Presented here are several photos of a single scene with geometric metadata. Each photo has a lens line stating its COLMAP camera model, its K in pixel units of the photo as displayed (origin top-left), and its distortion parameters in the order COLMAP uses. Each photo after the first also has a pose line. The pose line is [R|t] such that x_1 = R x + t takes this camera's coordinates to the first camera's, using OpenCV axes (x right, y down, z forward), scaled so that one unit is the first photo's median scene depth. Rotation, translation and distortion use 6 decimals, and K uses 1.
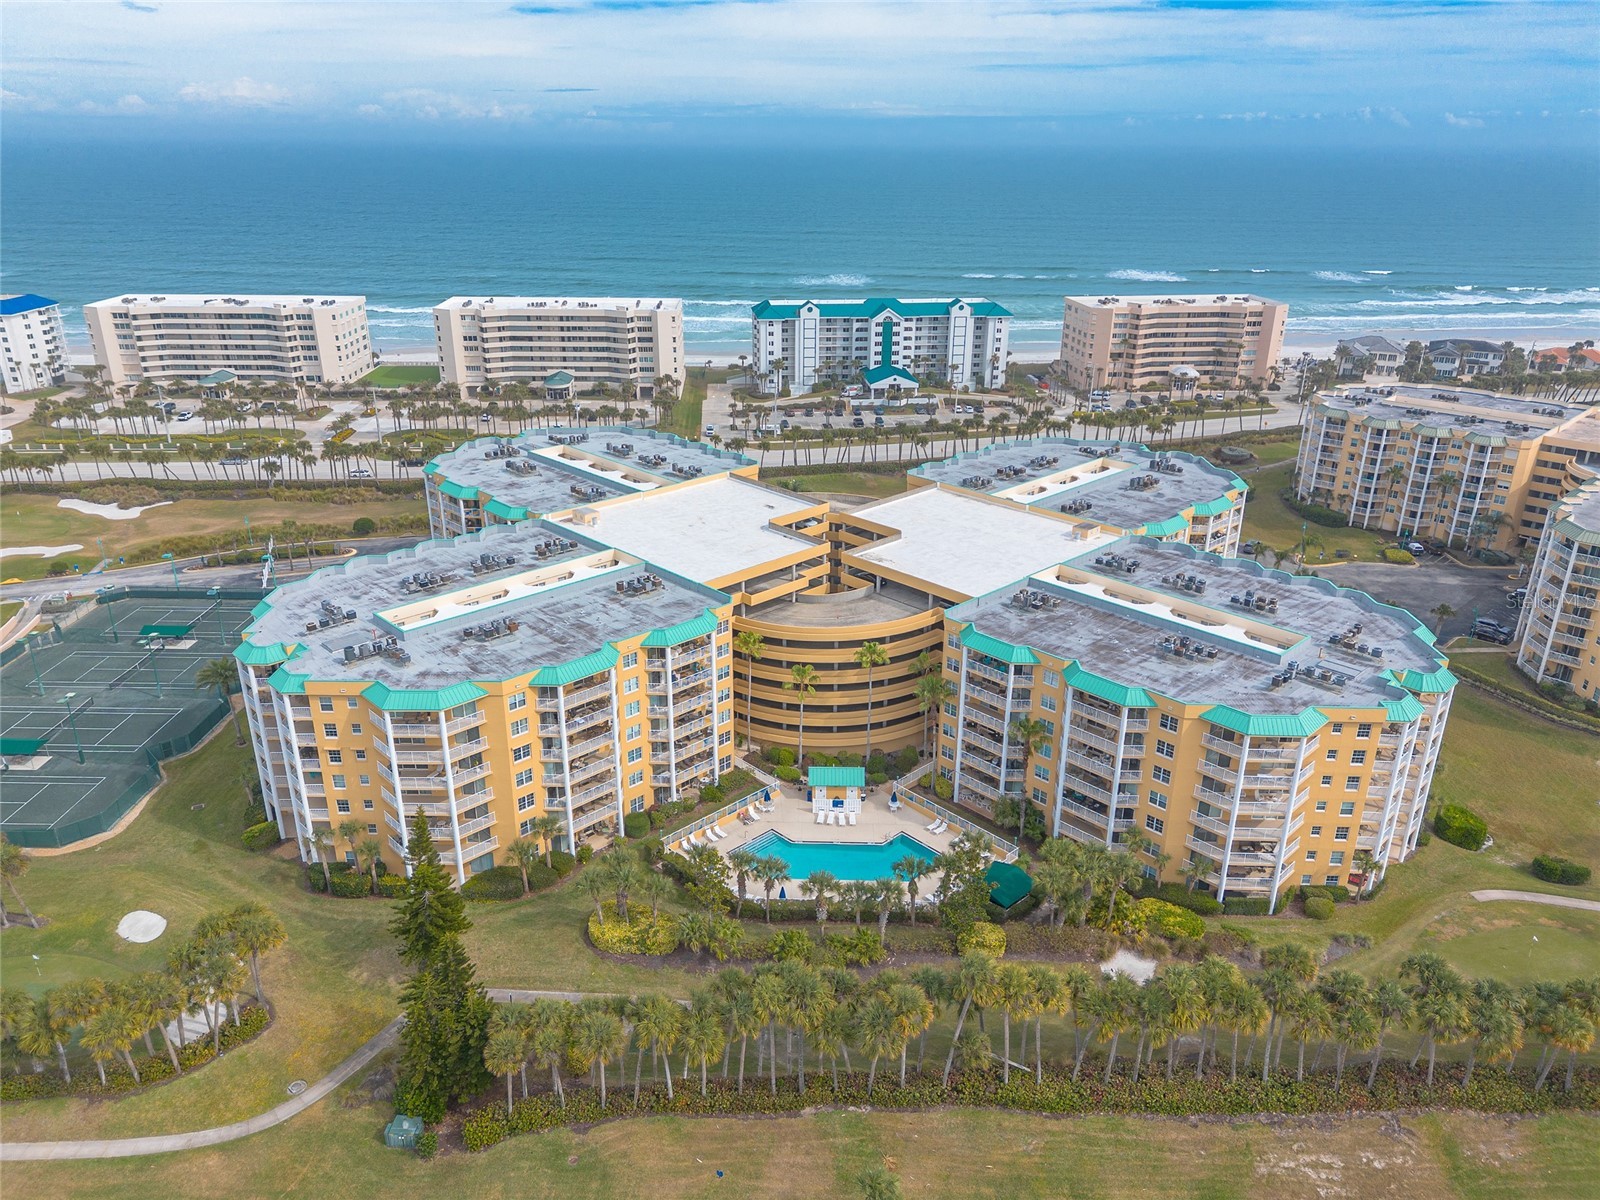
lens RADIAL K [[1137.0, 0, 792.2], [0, 1137.0, 593.4], [0, 0, 1]] dist [0.066758, -0.064823]
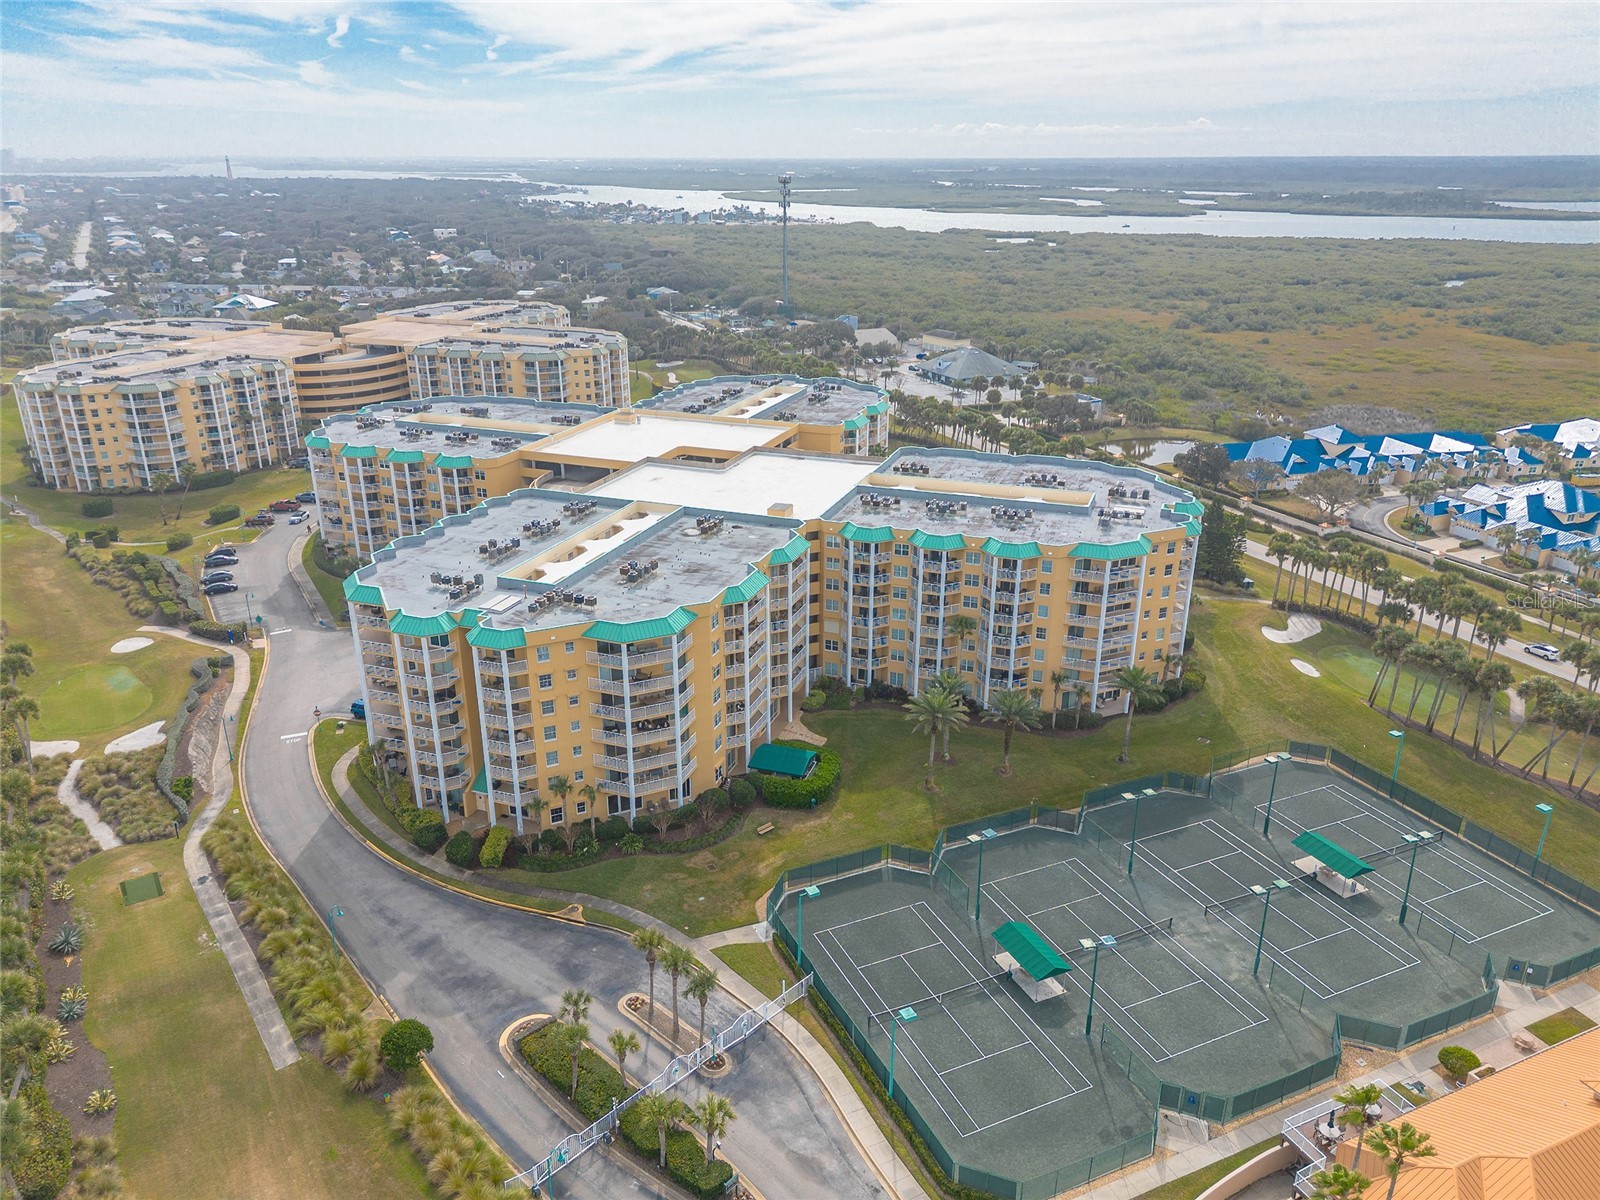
lens RADIAL K [[1140.6, 0, 795.5], [0, 1140.6, 601.4], [0, 0, 1]] dist [0.065629, -0.060276]
pose [[-0.451283, -0.324424, 0.831320, -0.474753], [0.327425, 0.806406, 0.492444, -0.223566], [-0.830142, 0.494427, -0.257693, 0.609800]]
